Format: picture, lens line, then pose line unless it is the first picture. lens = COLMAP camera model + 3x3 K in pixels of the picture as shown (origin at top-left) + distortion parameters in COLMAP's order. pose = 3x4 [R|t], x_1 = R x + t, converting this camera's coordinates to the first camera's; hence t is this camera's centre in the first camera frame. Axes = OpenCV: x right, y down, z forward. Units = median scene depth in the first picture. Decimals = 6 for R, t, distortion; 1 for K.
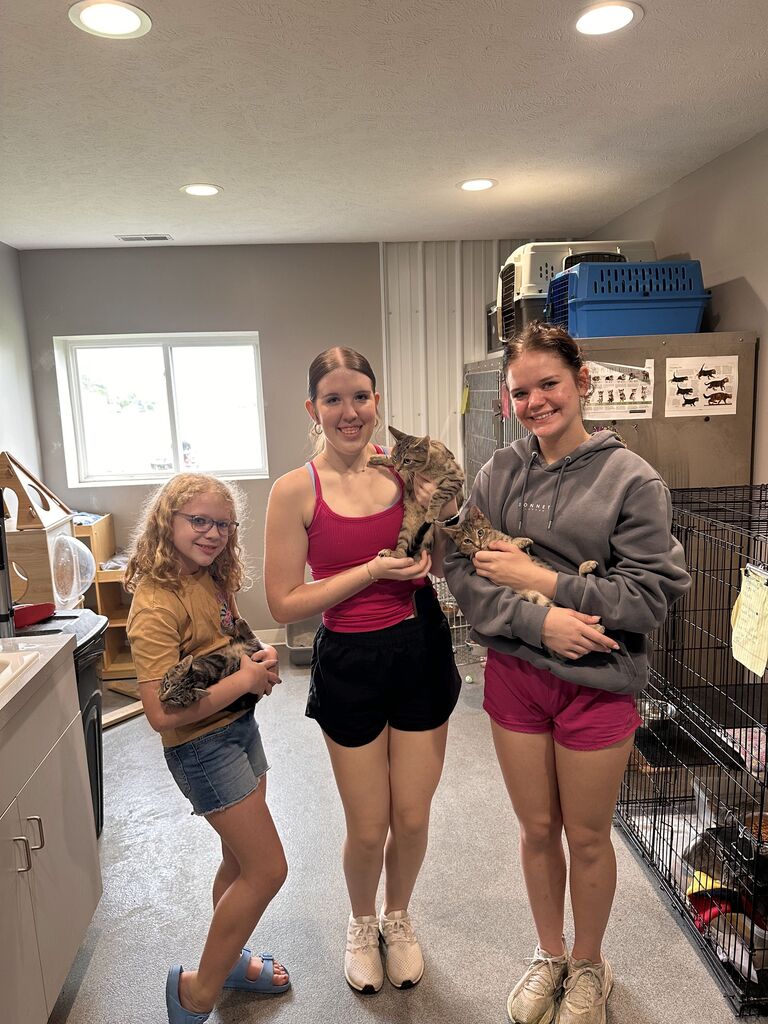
lens RADIAL K [[711.7, 0, 382.1], [0, 711.7, 512.2], [0, 0, 1]] dist [0.012844, -0.013489]
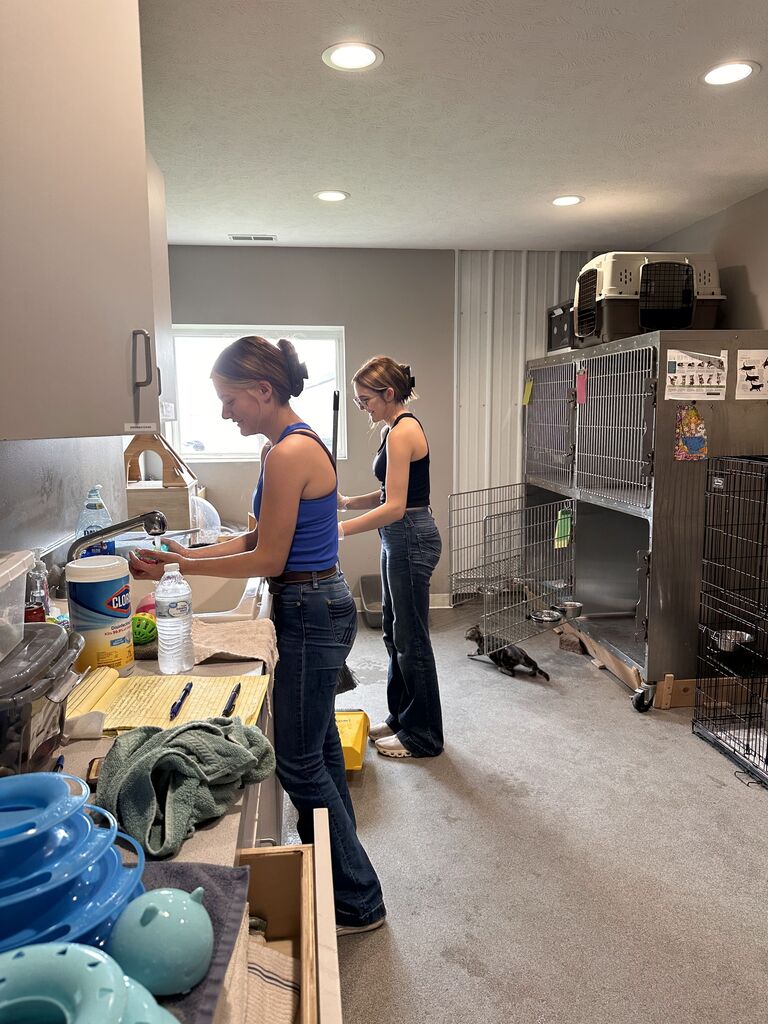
lens RADIAL K [[711.7, 0, 384.0], [0, 711.7, 514.6], [0, 0, 1]] dist [0.012844, -0.013489]
pose [[0.999261, 0.022916, 0.030851, -0.214602], [-0.022340, 0.999572, -0.018906, 0.091447], [-0.031271, 0.018203, 0.999345, -0.160687]]
